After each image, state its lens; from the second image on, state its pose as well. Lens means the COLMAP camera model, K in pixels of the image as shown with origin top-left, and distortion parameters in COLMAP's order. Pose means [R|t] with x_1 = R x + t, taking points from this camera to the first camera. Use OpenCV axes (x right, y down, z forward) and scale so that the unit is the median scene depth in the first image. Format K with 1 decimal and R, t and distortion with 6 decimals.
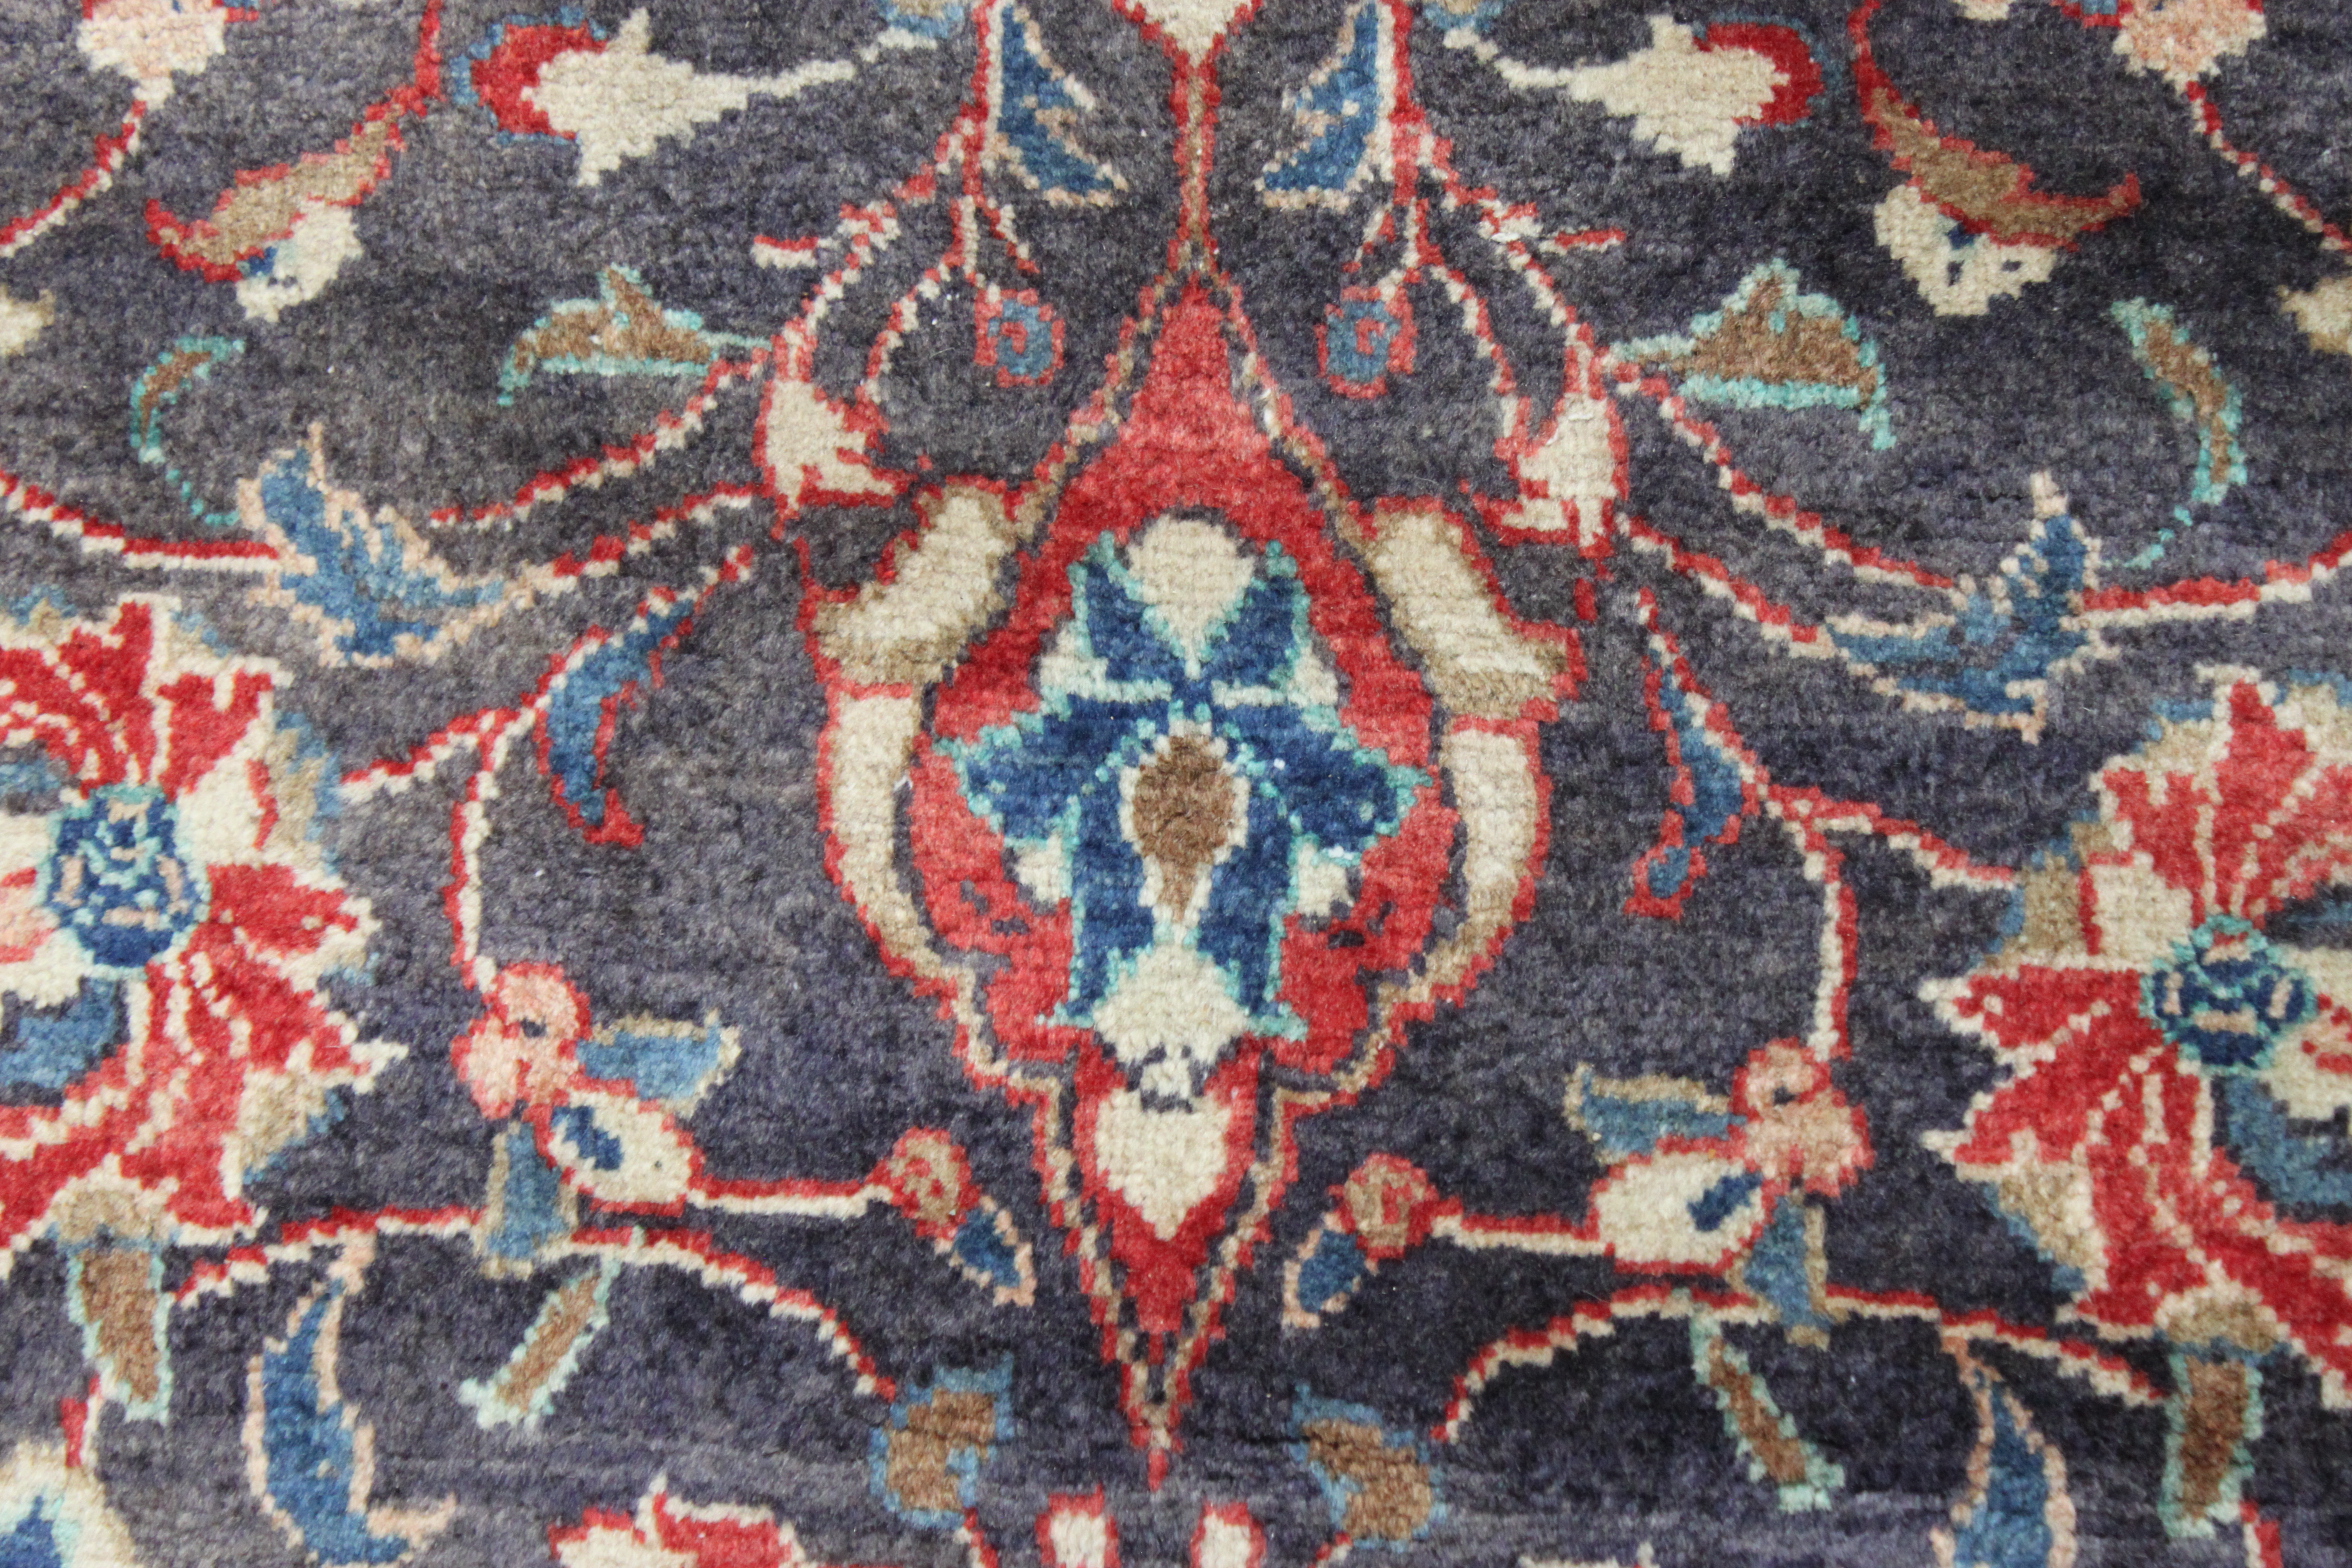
lens RADIAL K [[6050.6, 0, 1176.0], [0, 6050.6, 784.0], [0, 0, 1]] dist [0.050817, 0.289828]
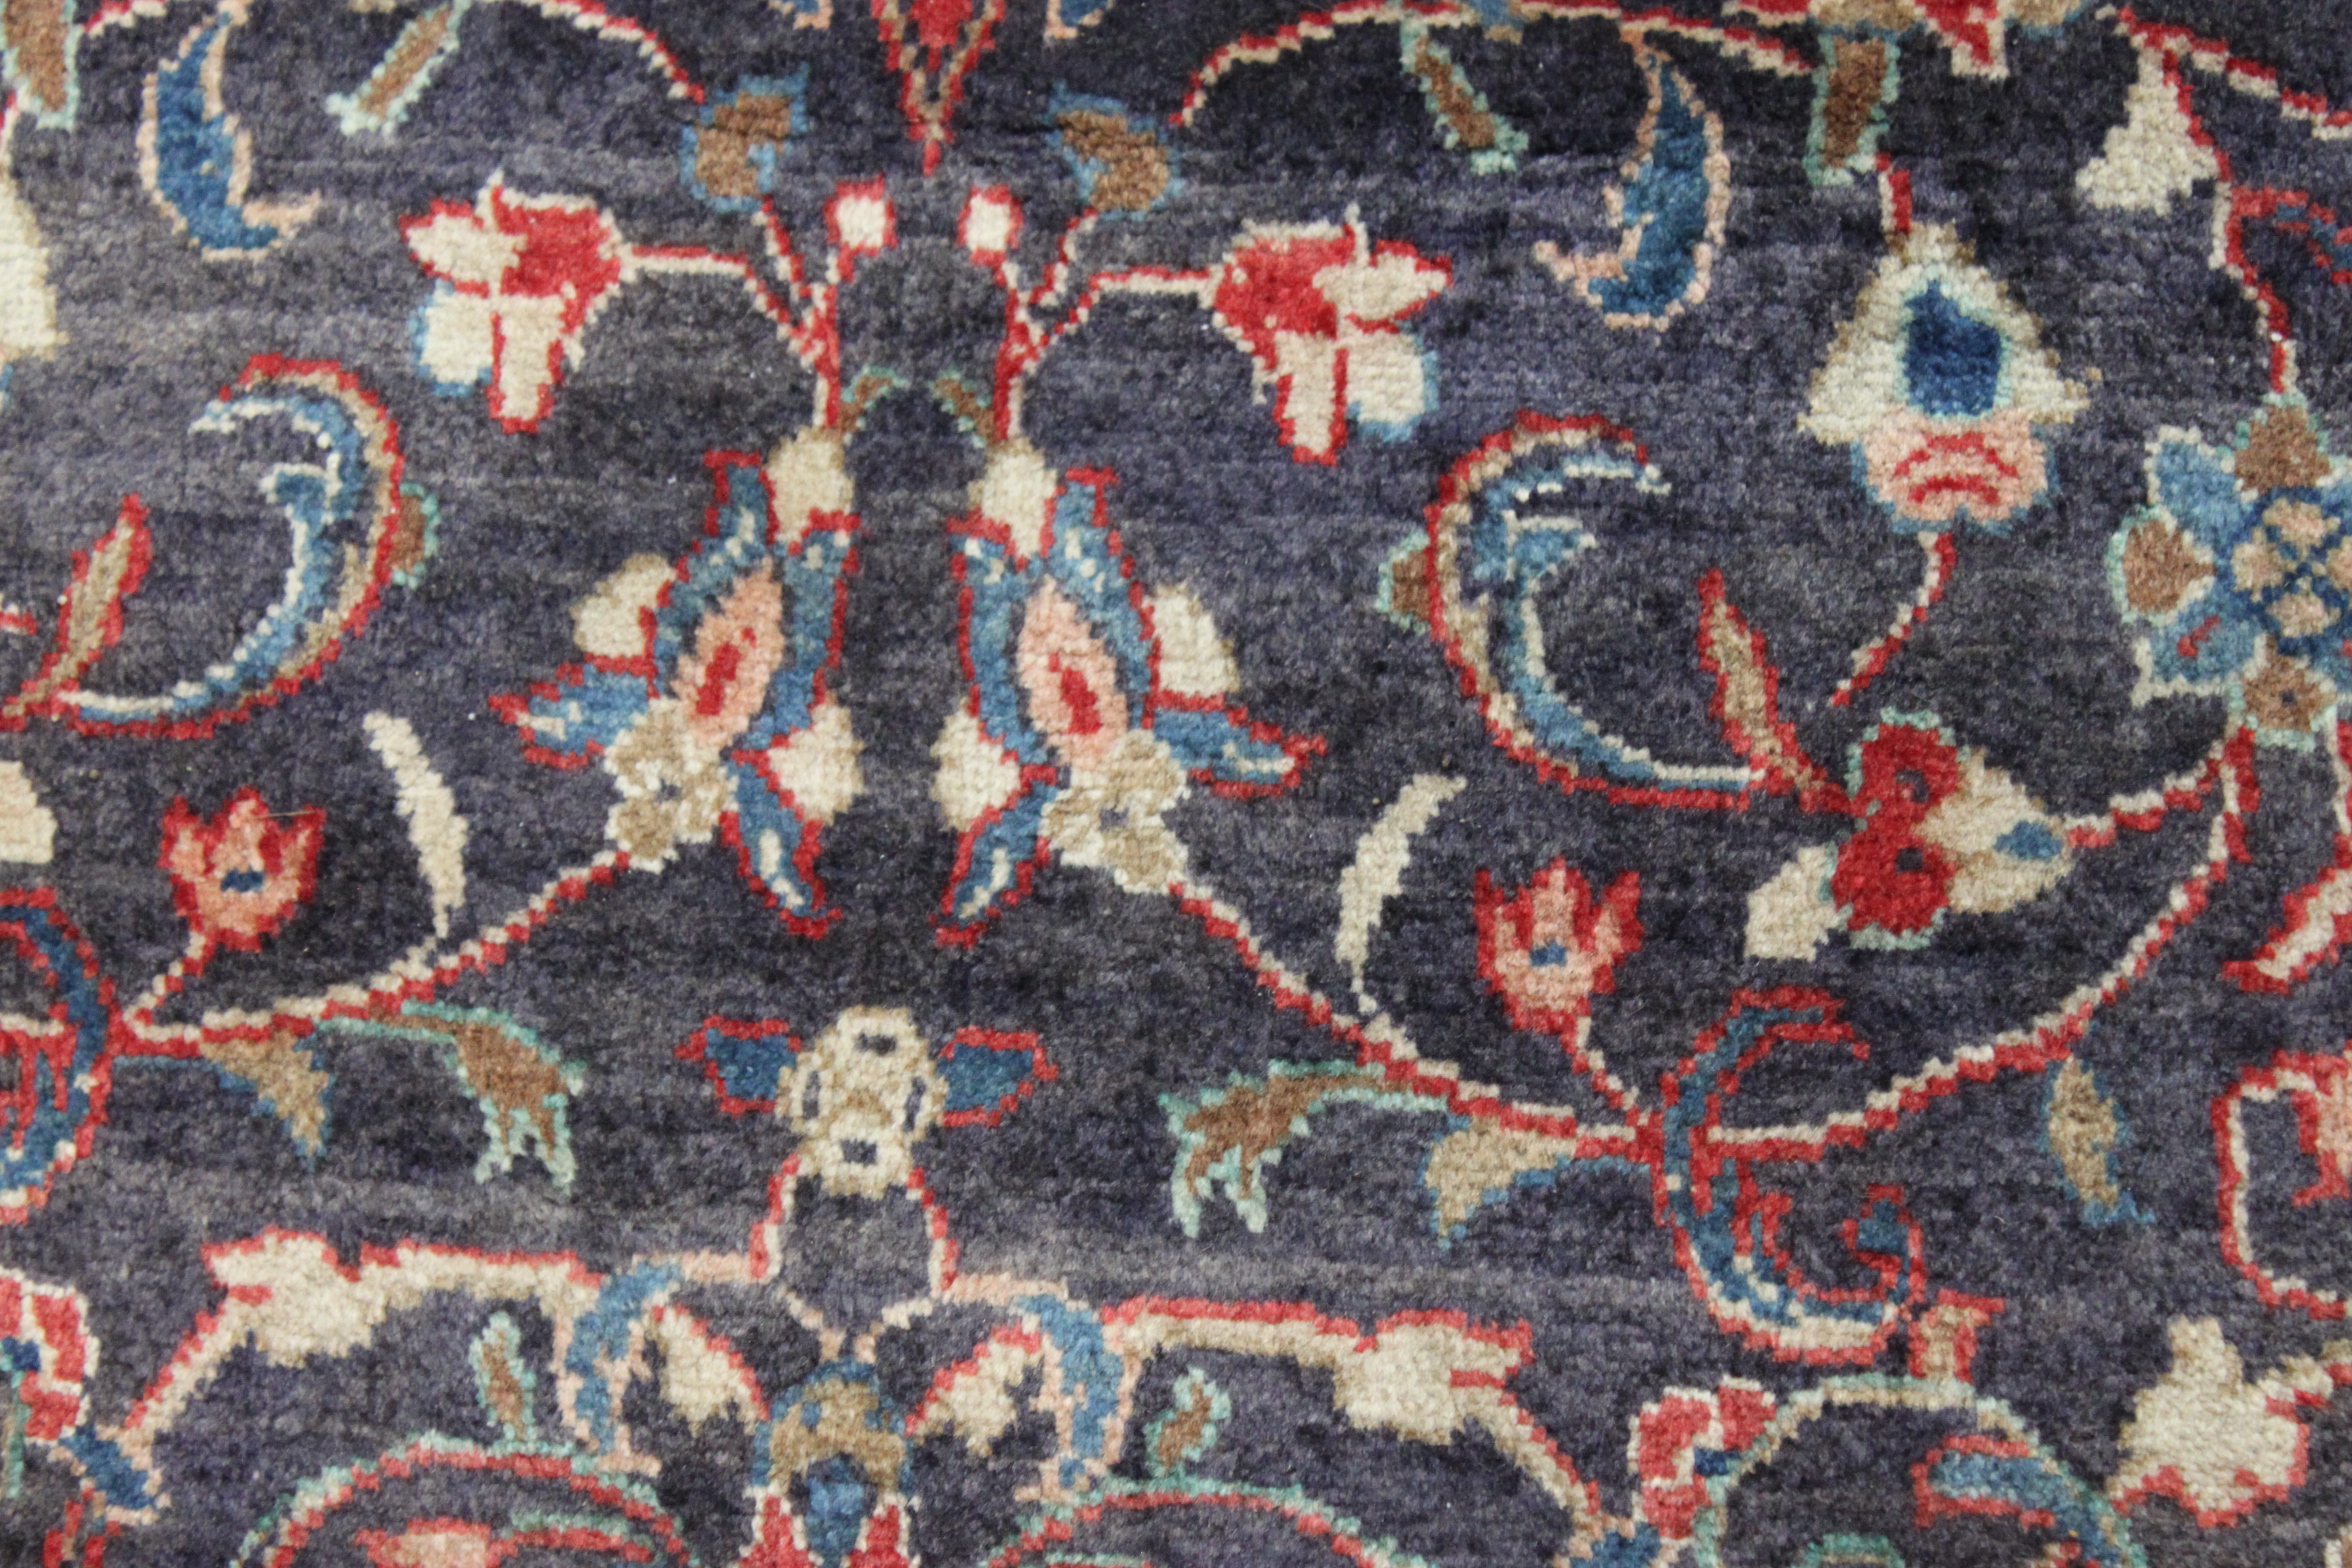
lens RADIAL K [[6050.6, 0, 1176.0], [0, 6050.6, 784.0], [0, 0, 1]] dist [0.050817, 0.289828]
pose [[0.997990, 0.011816, -0.062266, 0.114157], [-0.016069, 0.997538, -0.068265, 0.305415], [0.061306, 0.069128, 0.995722, -0.115507]]
